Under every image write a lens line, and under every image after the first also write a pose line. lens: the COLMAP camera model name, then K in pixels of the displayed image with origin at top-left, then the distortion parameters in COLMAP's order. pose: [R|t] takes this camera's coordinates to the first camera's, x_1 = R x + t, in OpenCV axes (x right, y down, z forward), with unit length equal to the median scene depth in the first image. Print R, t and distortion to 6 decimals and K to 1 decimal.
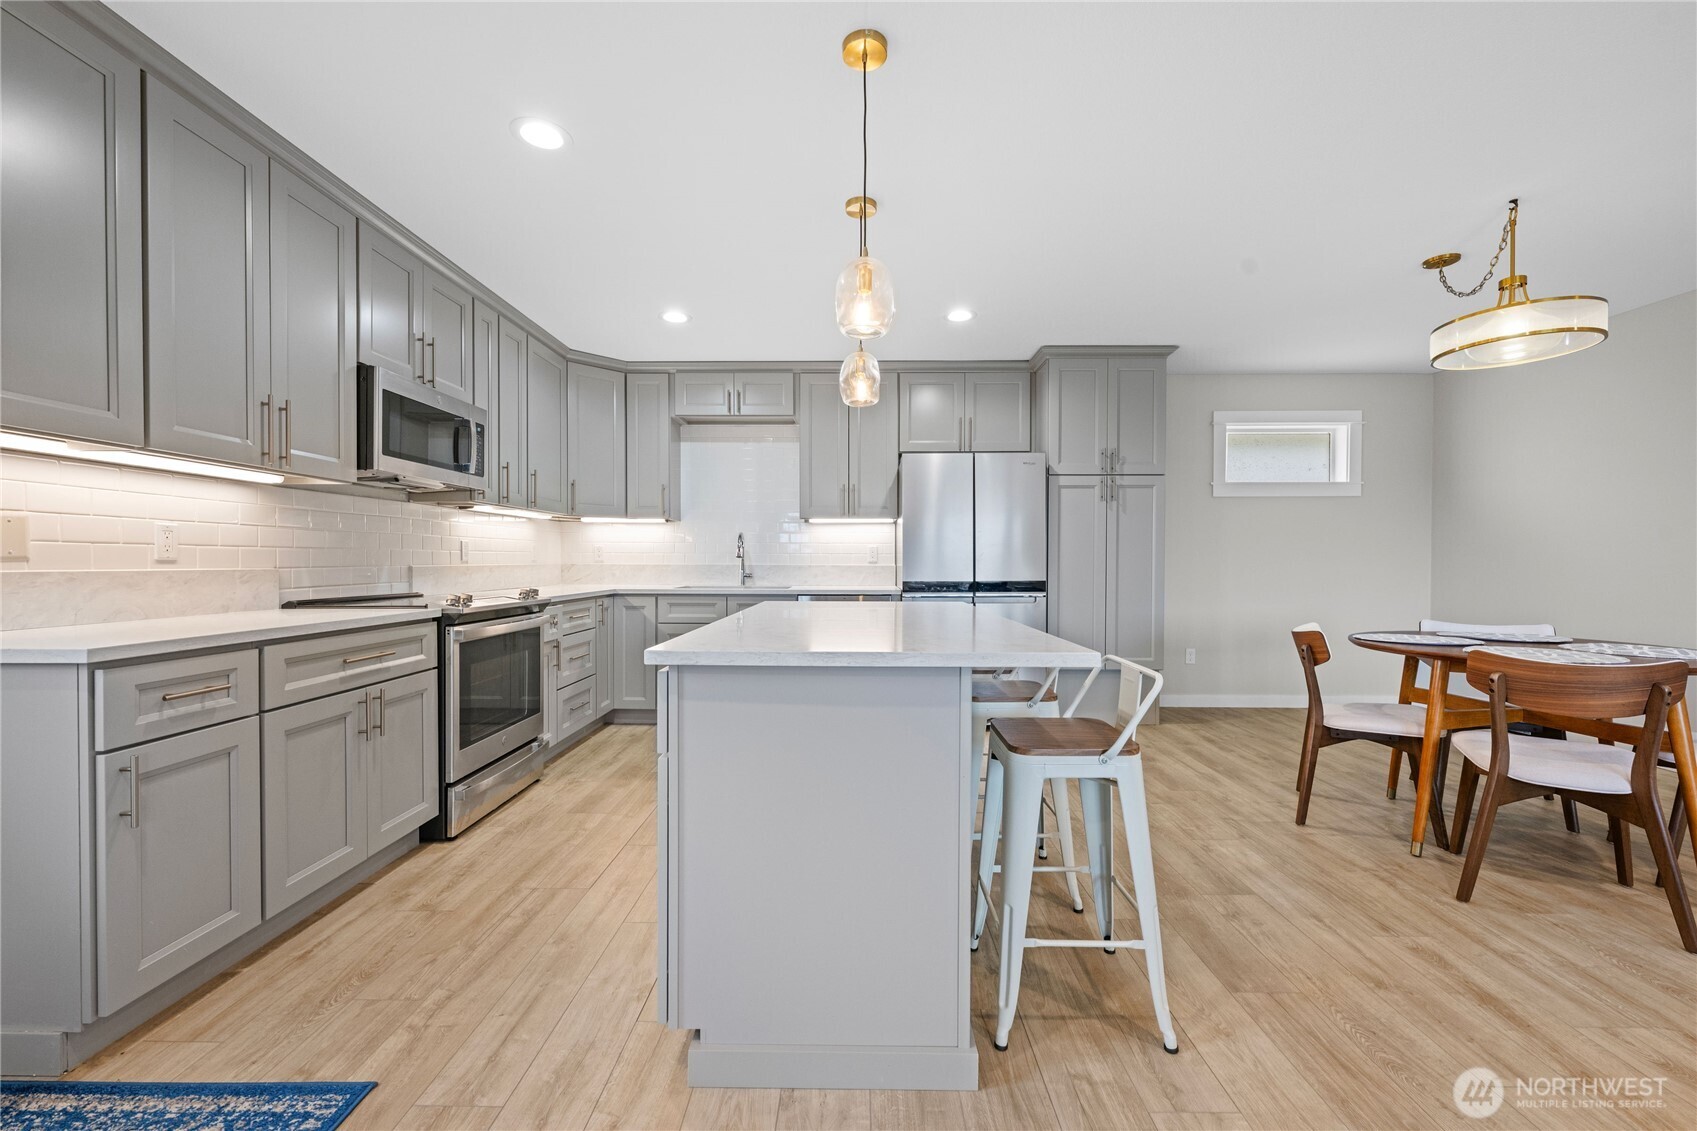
lens RADIAL K [[668.8, 0, 848.1], [0, 668.8, 568.1], [0, 0, 1]] dist [-0.000778, 0.000040]
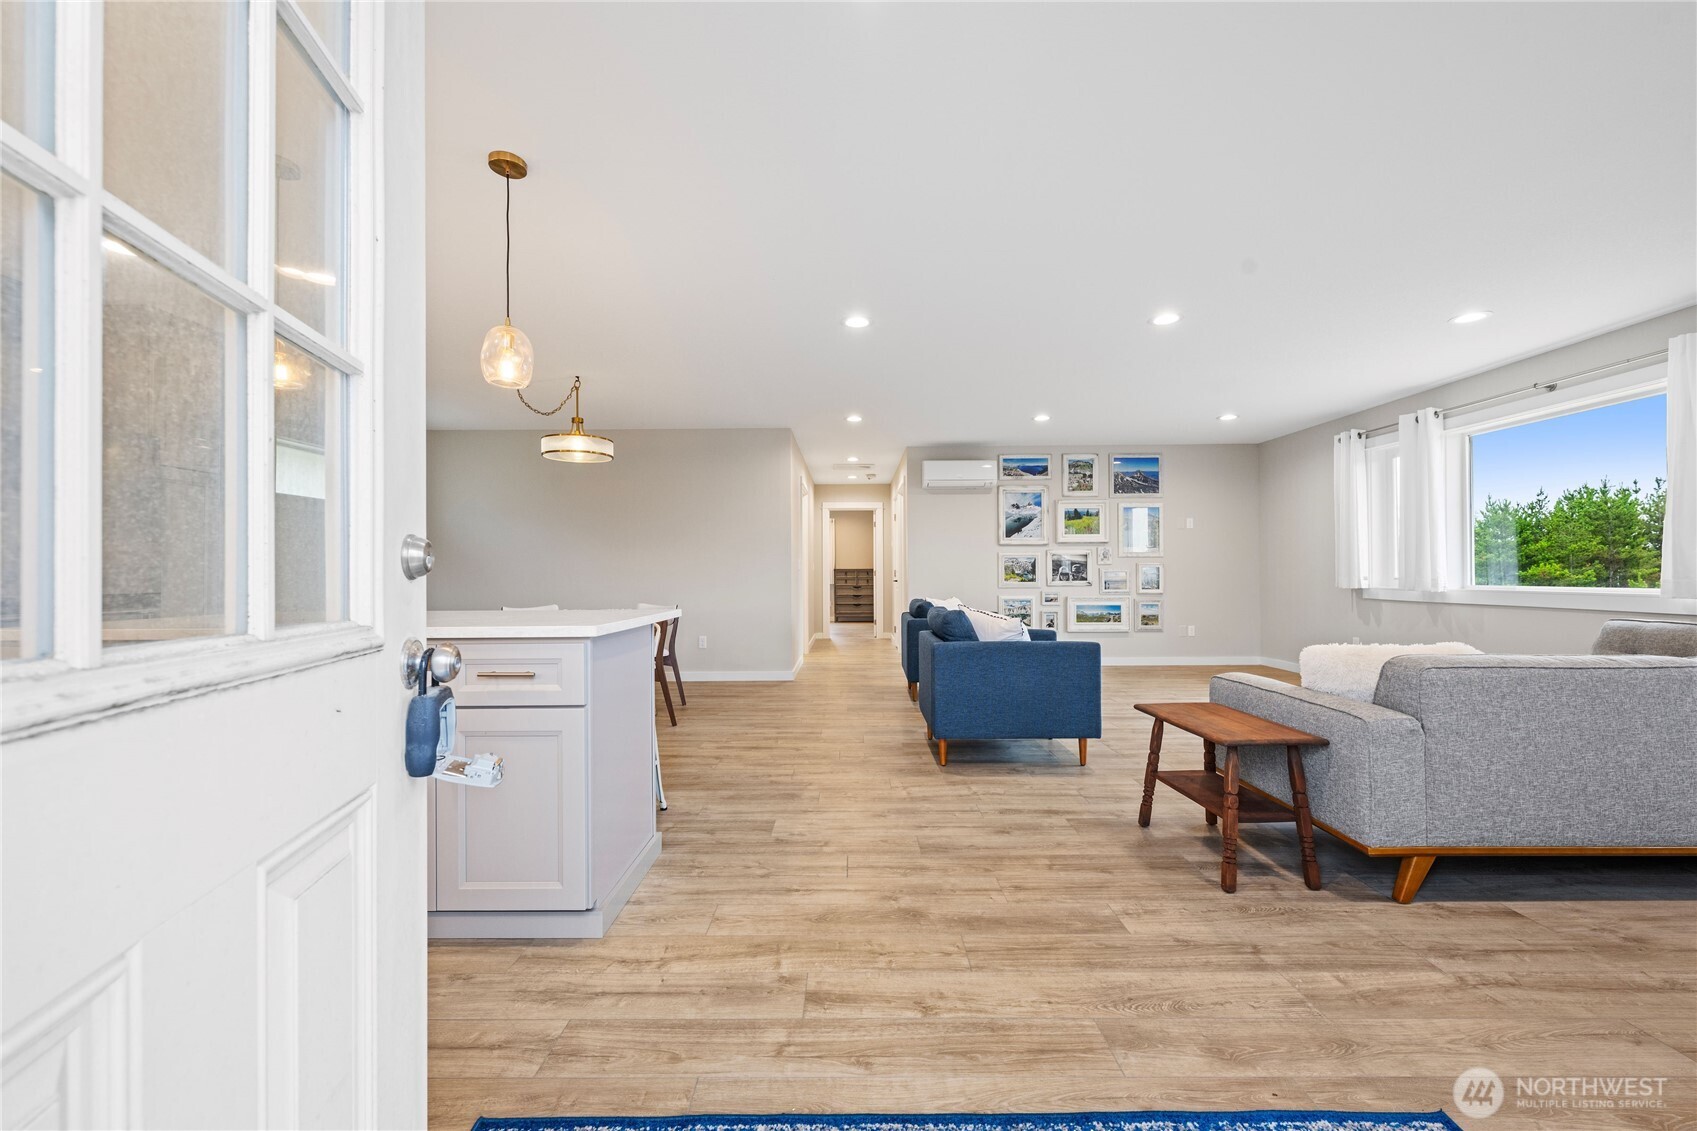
lens RADIAL K [[669.4, 0, 847.4], [0, 669.4, 569.3], [0, 0, 1]] dist [-0.000694, -0.000159]
pose [[-0.005773, 0.004233, 0.999974, -0.615111], [0.014107, 0.999892, -0.004151, 0.006676], [-0.999884, 0.014083, -0.005832, 0.181180]]
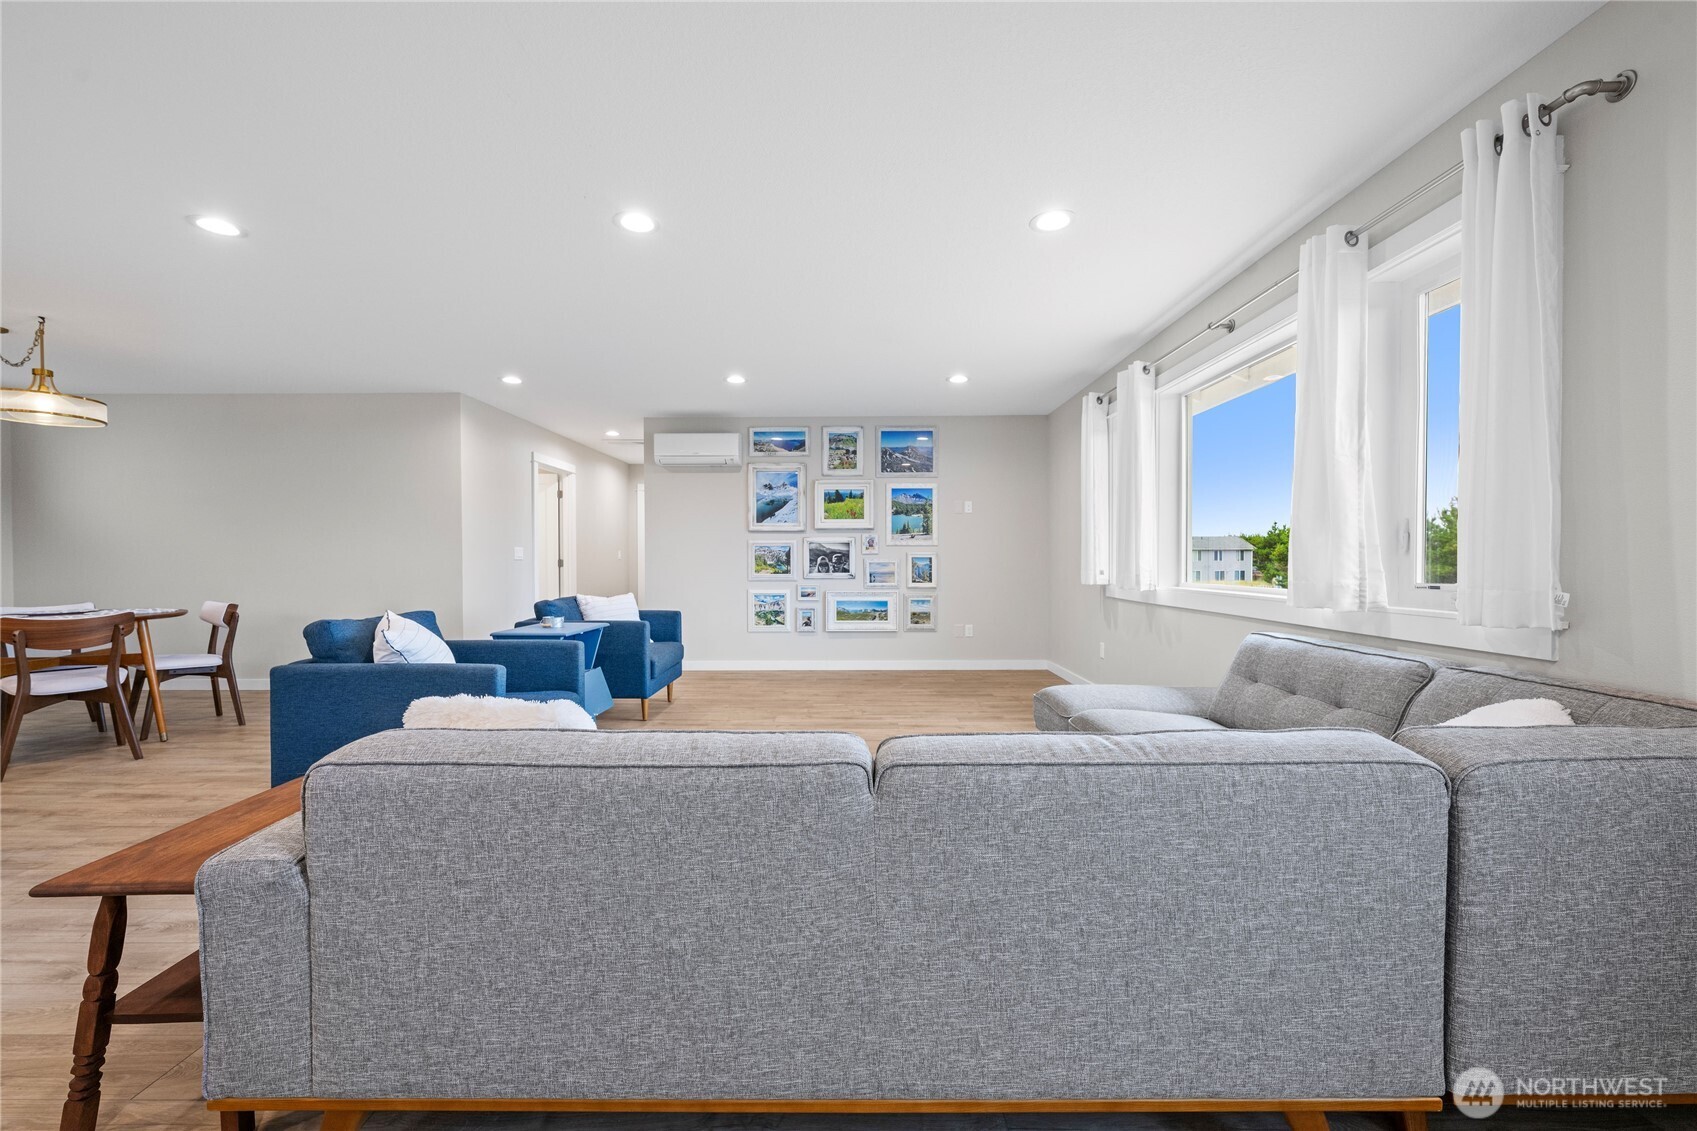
lens RADIAL K [[667.5, 0, 851.9], [0, 667.5, 566.1], [0, 0, 1]] dist [-0.000119, -0.000247]
pose [[-0.004824, -0.011870, 0.999918, -0.351706], [0.011774, 0.999860, 0.011926, 0.004788], [-0.999919, 0.011831, -0.004684, -0.551273]]
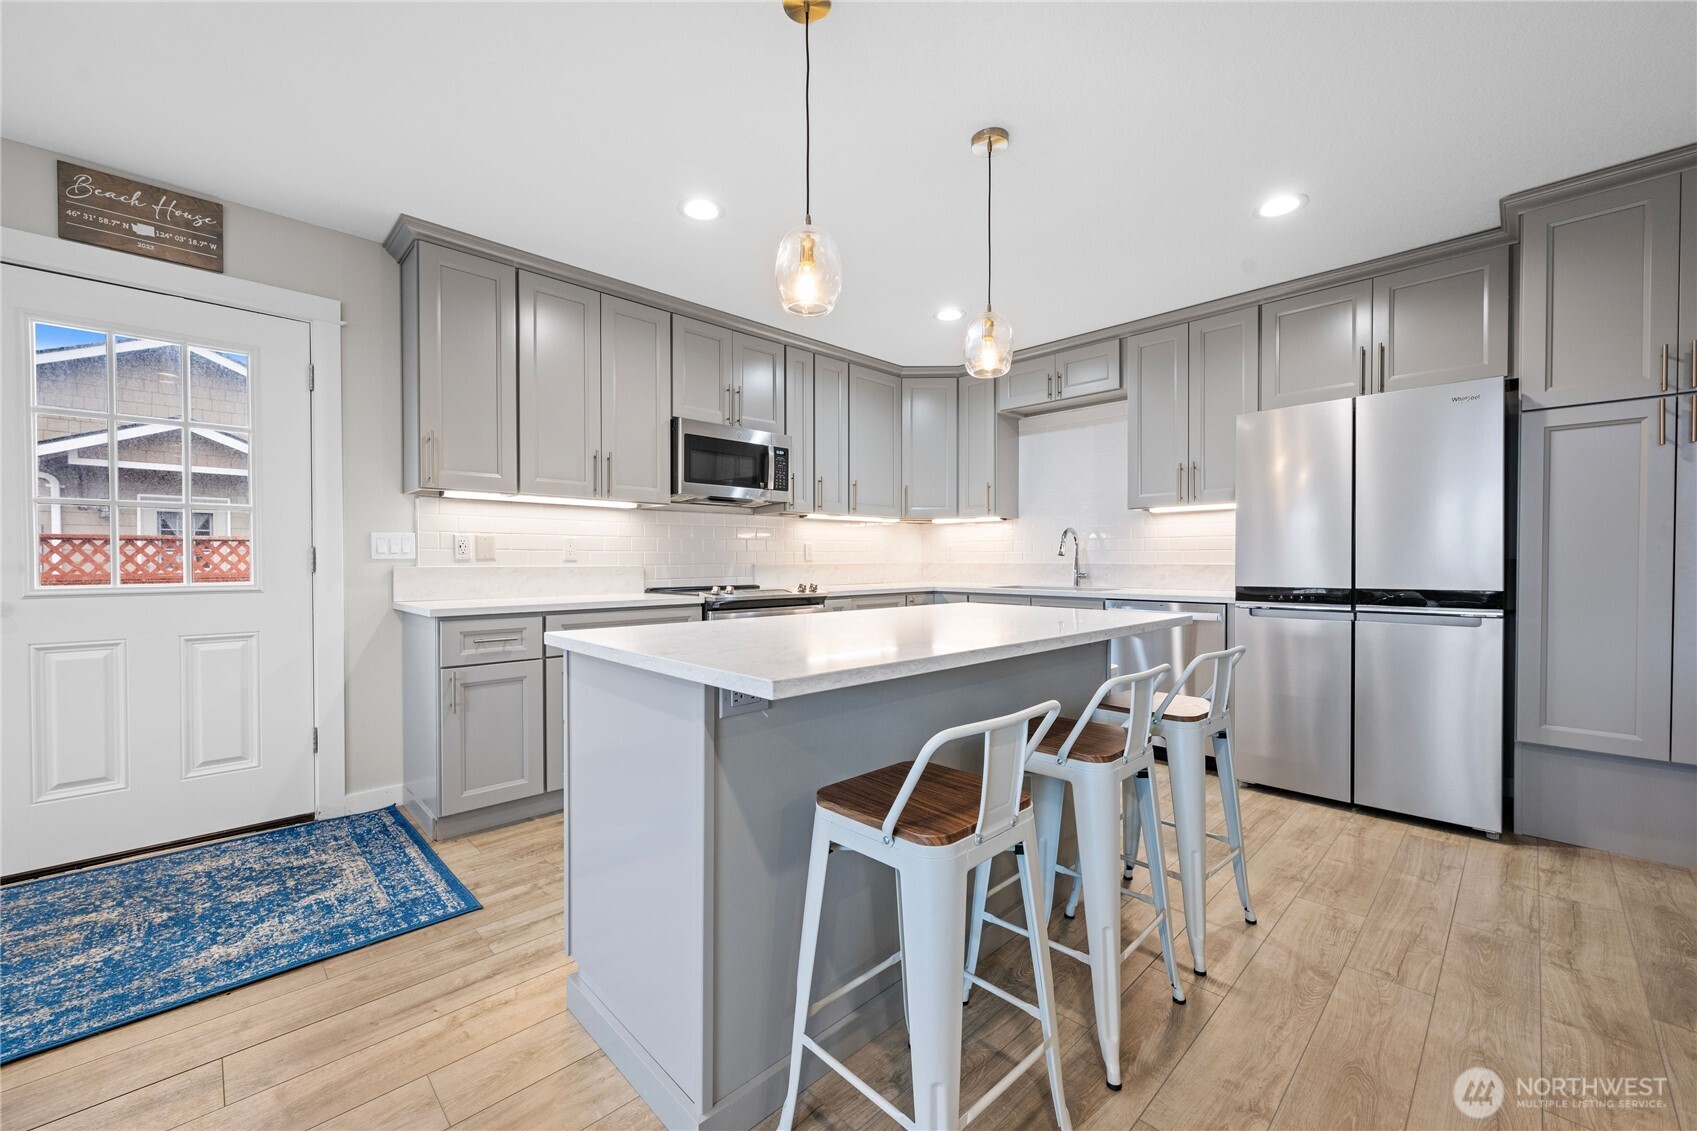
lens RADIAL K [[667.2, 0, 848.1], [0, 667.2, 568.4], [0, 0, 1]] dist [-0.000008, 0.000114]
pose [[0.708029, 0.006325, -0.706155, 0.348688], [-0.004784, 0.999980, 0.004161, -0.000844], [0.706167, 0.000432, 0.708045, 0.193414]]
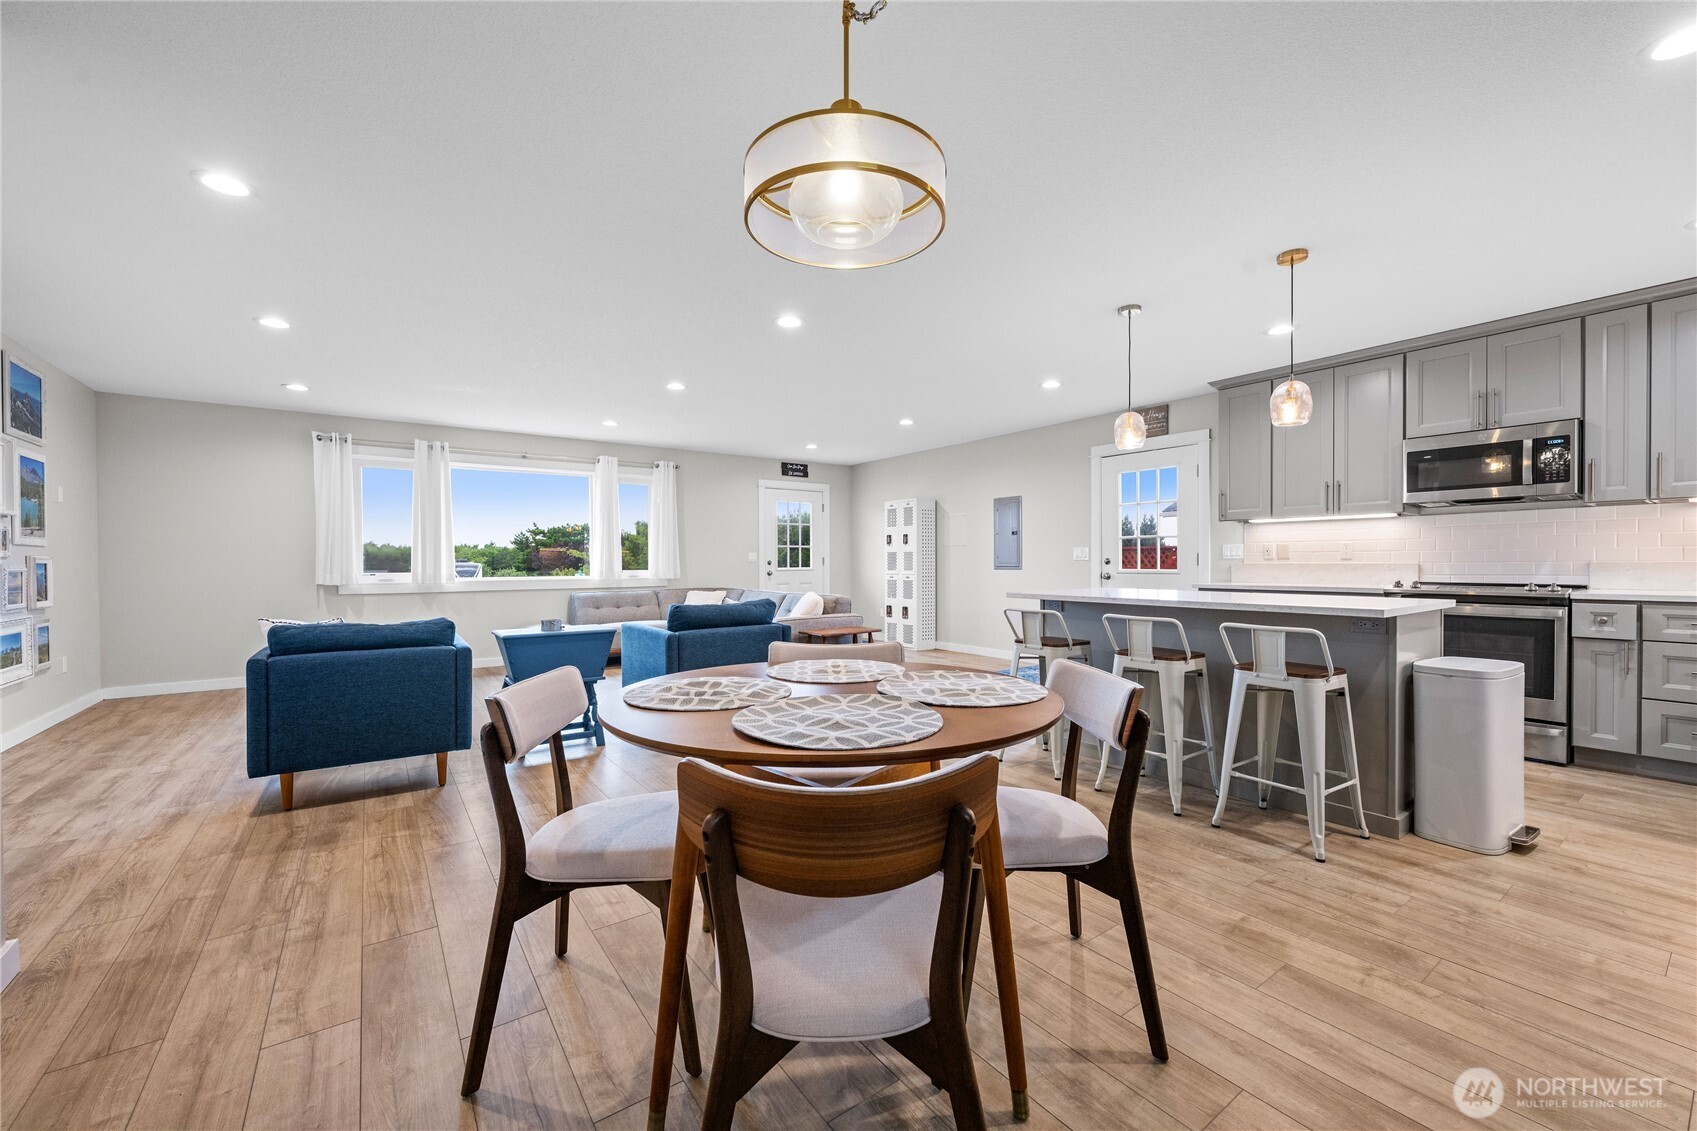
lens RADIAL K [[669.4, 0, 847.4], [0, 669.4, 569.3], [0, 0, 1]] dist [-0.000694, -0.000159]
pose [[-0.803851, 0.009434, -0.594756, 0.952925], [-0.001510, 0.999839, 0.017900, -0.008170], [0.594829, 0.015287, -0.803707, 1.050879]]
